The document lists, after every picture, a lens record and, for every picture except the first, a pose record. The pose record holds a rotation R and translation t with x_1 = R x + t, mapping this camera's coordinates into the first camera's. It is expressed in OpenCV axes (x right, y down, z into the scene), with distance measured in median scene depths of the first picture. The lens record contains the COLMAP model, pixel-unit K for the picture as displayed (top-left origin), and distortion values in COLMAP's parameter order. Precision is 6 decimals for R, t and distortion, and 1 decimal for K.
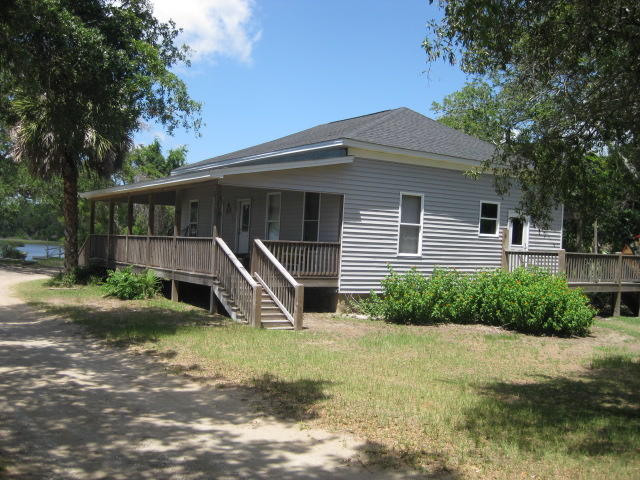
lens RADIAL K [[710.8, 0, 320.0], [0, 710.8, 240.0], [0, 0, 1]] dist [-0.167672, 0.105301]
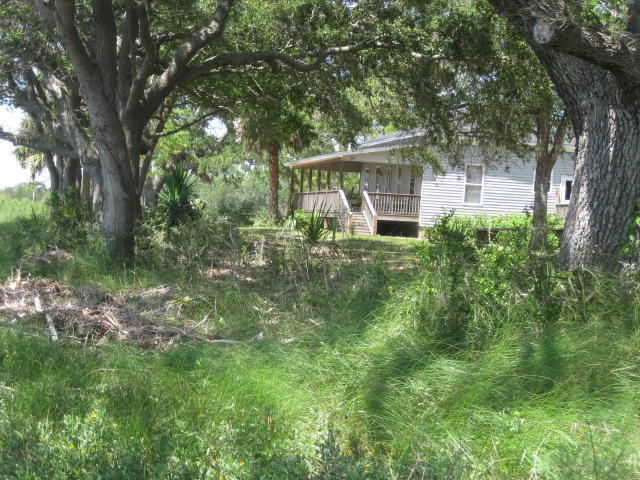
lens RADIAL K [[1302.7, 0, 320.0], [0, 1302.7, 240.0], [0, 0, 1]] dist [-0.017762, -0.030670]
pose [[0.931546, 0.016297, -0.363258, 0.759022], [-0.016602, 0.999860, 0.002282, 0.088026], [0.363244, 0.003905, 0.931686, -1.578446]]
